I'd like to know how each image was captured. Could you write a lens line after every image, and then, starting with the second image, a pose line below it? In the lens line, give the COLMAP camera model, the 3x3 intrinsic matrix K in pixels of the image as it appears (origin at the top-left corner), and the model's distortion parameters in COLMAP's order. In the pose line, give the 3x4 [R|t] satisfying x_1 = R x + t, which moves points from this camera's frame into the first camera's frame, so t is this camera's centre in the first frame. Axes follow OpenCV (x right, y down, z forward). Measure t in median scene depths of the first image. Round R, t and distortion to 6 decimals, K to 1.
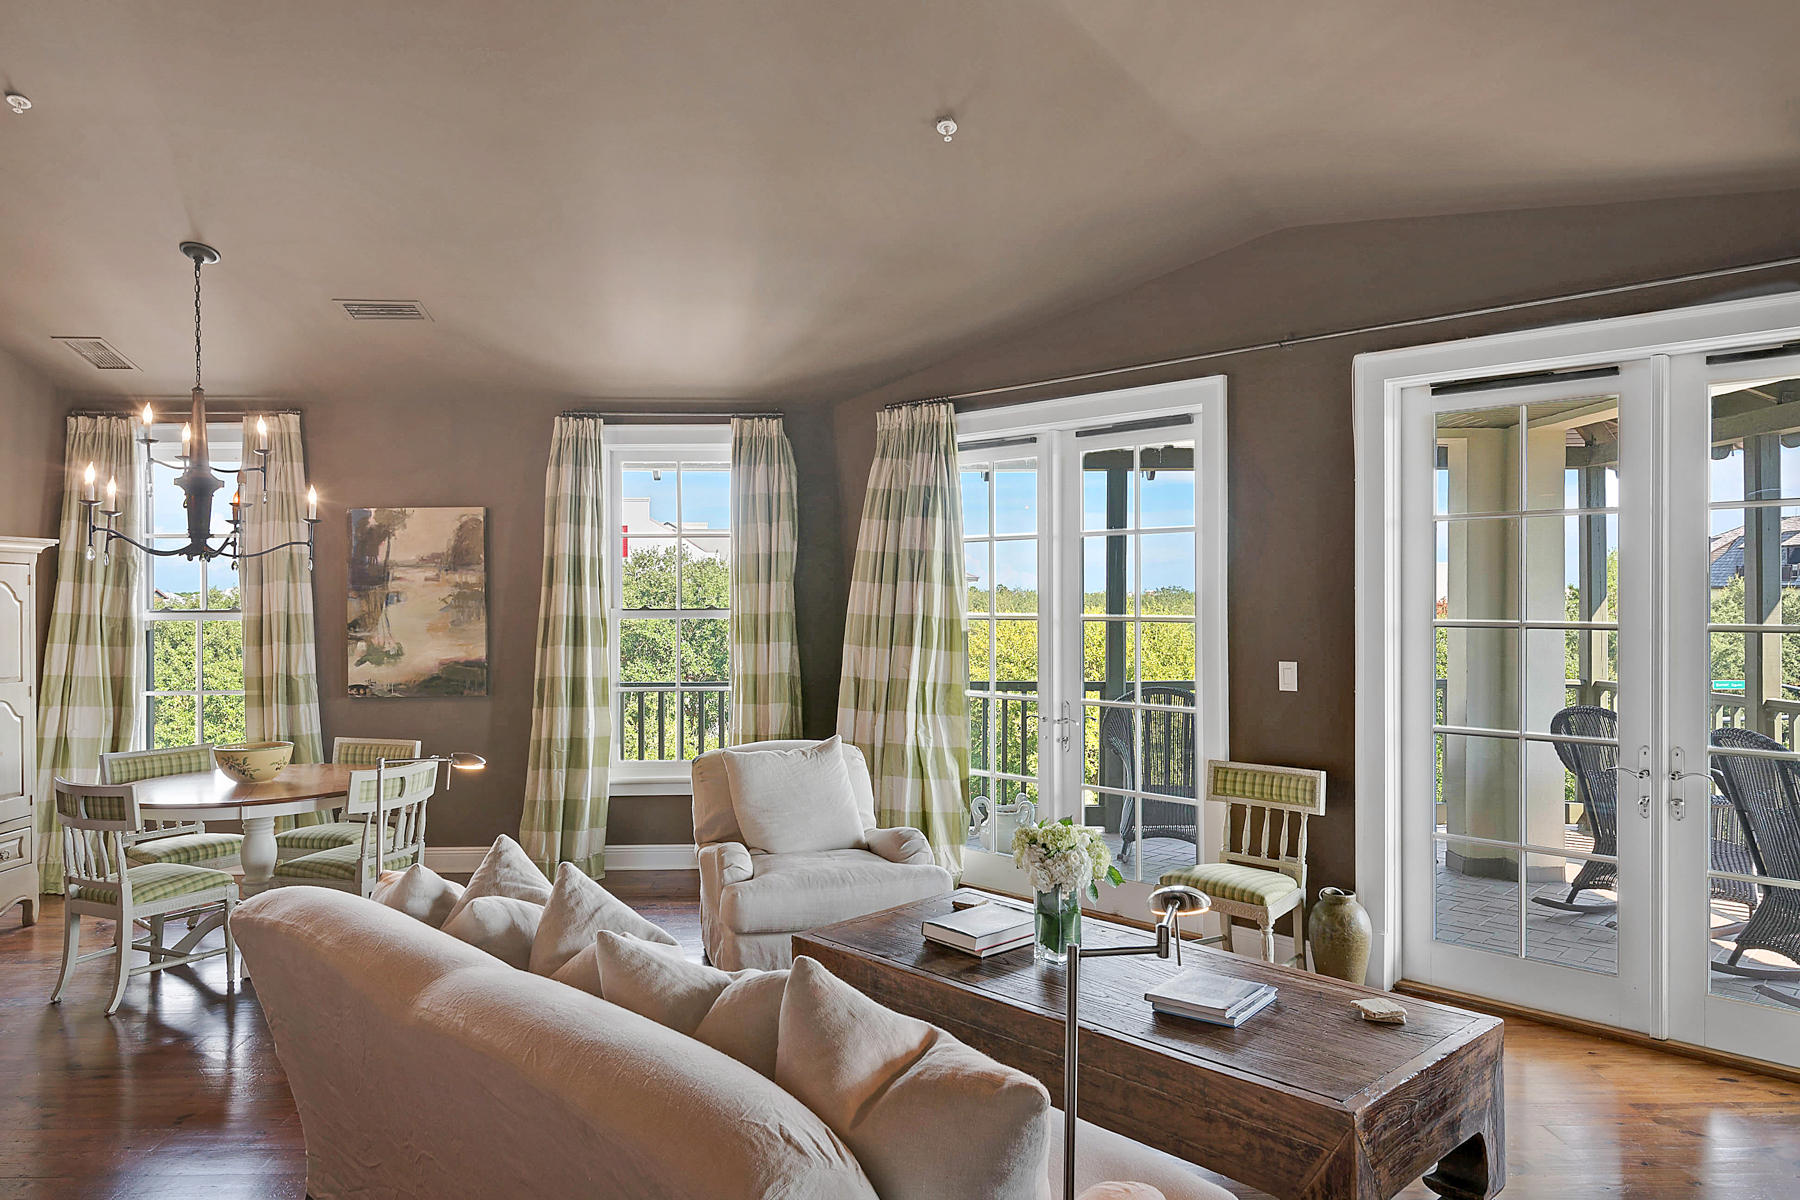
lens RADIAL K [[1194.2, 0, 898.8], [0, 1194.2, 592.7], [0, 0, 1]] dist [0.007269, 0.031162]
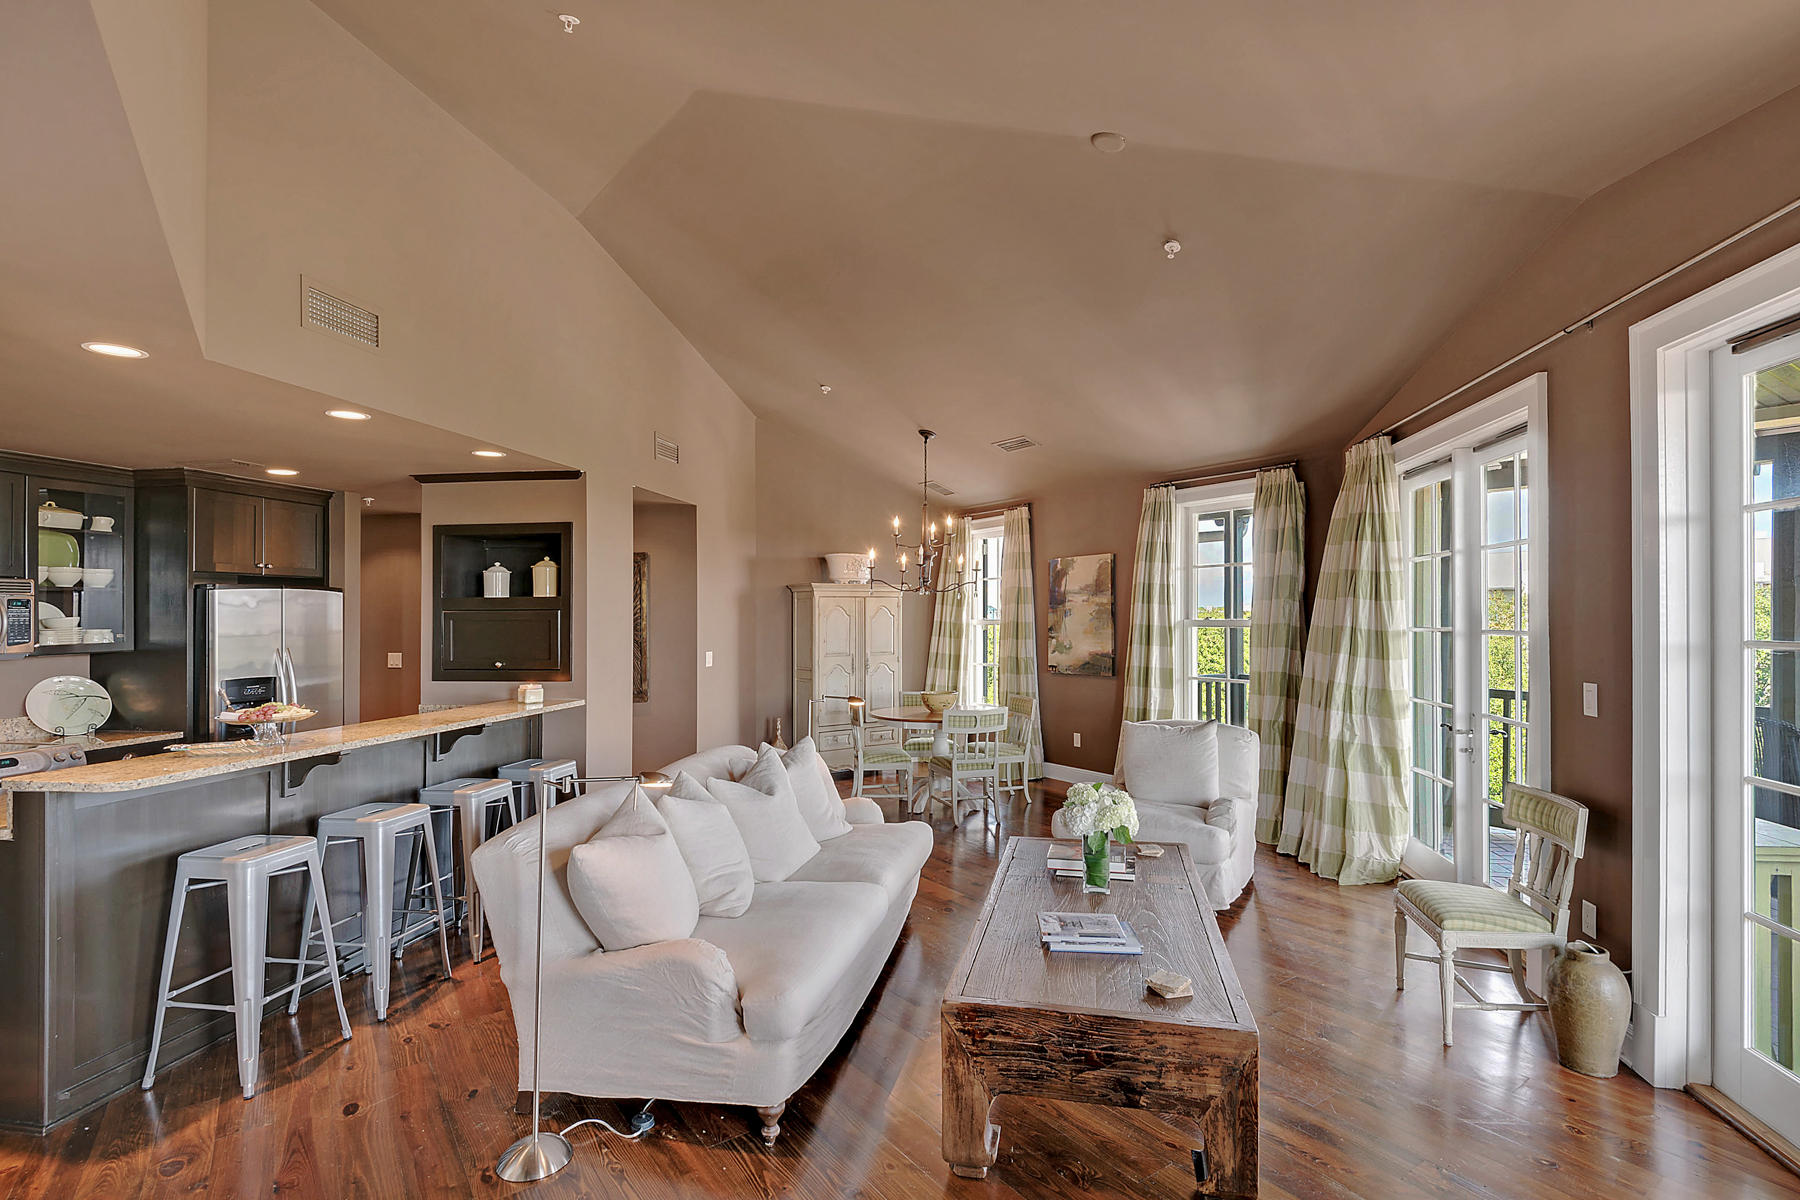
lens RADIAL K [[866.0, 0, 900.0], [0, 866.0, 600.0], [0, 0, 1]] dist [-0.000573, -0.000384]
pose [[0.548795, -0.015147, -0.835820, 0.435877], [0.011431, 0.999878, -0.010615, -0.003044], [0.835879, -0.003729, 0.548901, 0.165046]]
